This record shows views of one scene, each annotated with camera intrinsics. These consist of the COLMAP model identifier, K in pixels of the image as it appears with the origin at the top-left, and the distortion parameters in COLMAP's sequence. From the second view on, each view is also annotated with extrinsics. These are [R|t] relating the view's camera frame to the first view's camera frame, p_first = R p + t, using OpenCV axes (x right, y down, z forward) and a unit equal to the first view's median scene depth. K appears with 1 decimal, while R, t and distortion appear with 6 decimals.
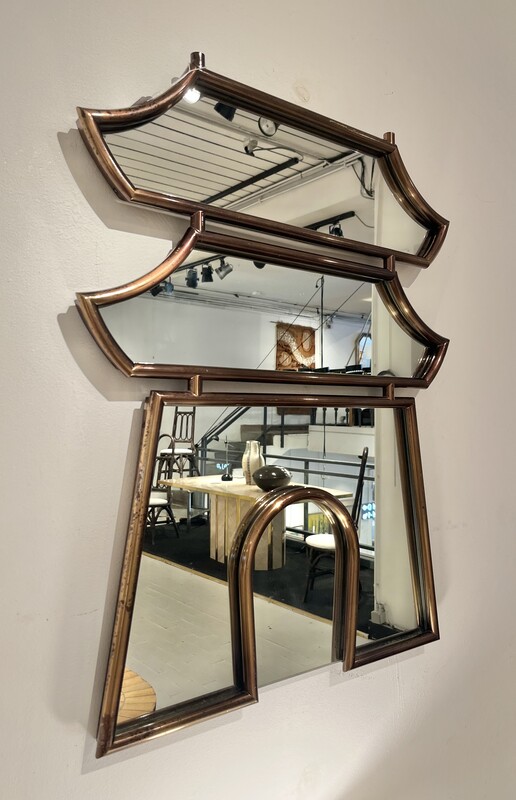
lens RADIAL K [[604.0, 0, 258.0], [0, 604.0, 400.0], [0, 0, 1]] dist [0.010724, 0.003634]
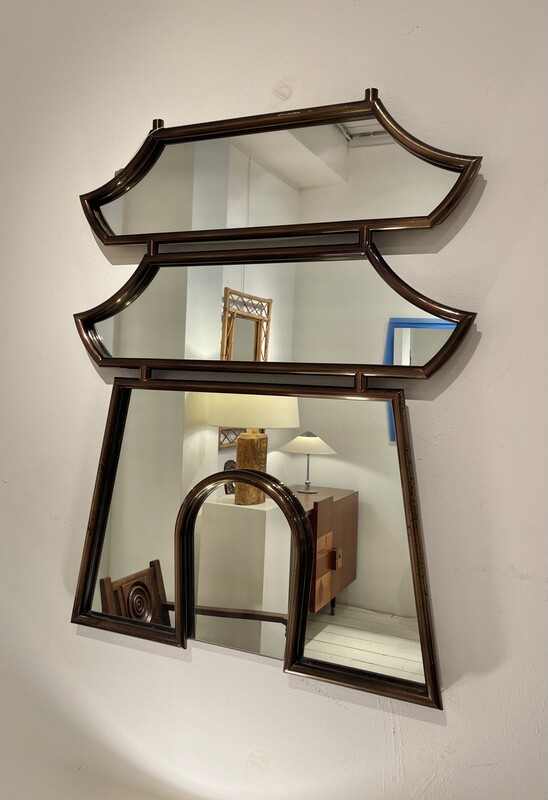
lens RADIAL K [[673.3, 0, 260.3], [0, 673.3, 376.8], [0, 0, 1]] dist [-0.000229, -0.000429]
pose [[0.485083, -0.008782, -0.874424, 1.191034], [-0.033269, 0.999040, -0.028490, 0.014946], [0.873835, 0.042912, 0.484325, 0.487181]]
